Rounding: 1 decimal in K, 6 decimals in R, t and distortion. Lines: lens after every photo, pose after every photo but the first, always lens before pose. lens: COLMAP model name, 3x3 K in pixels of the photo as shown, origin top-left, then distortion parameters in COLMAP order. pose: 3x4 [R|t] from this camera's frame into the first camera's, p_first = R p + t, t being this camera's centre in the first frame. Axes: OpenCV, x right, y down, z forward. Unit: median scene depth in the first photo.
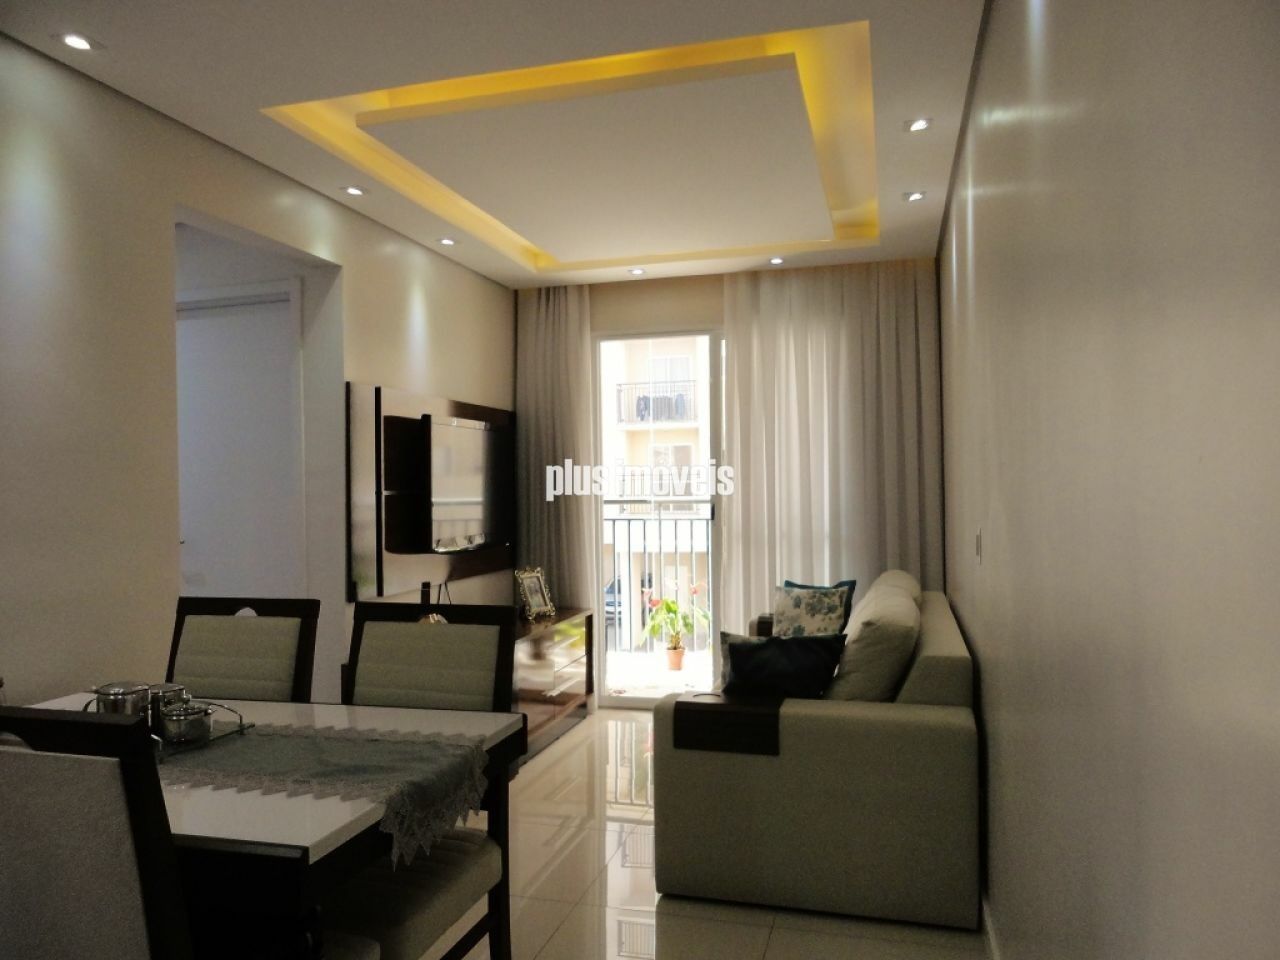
lens RADIAL K [[939.2, 0, 640.0], [0, 939.2, 480.0], [0, 0, 1]] dist [-0.005748, -0.001550]
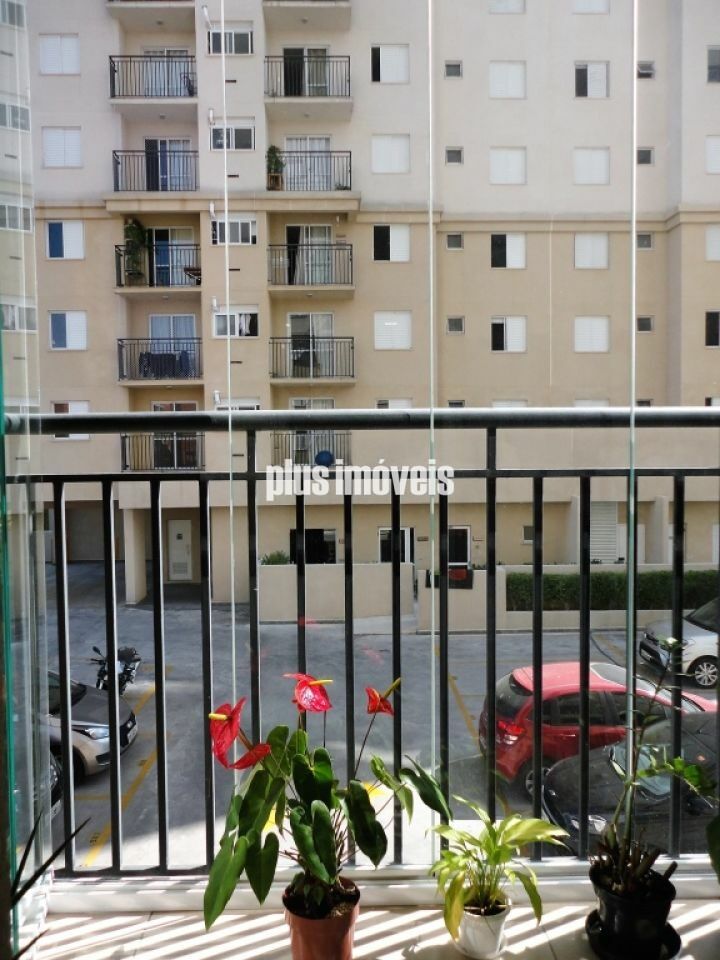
lens RADIAL K [[704.4, 0, 360.0], [0, 704.4, 480.0], [0, 0, 1]] dist [-0.005748, -0.001550]
pose [[0.954209, -0.011468, 0.298922, -0.006146], [-0.002970, 0.998853, 0.047800, 0.011675], [-0.299127, -0.046499, 0.953080, 0.281888]]
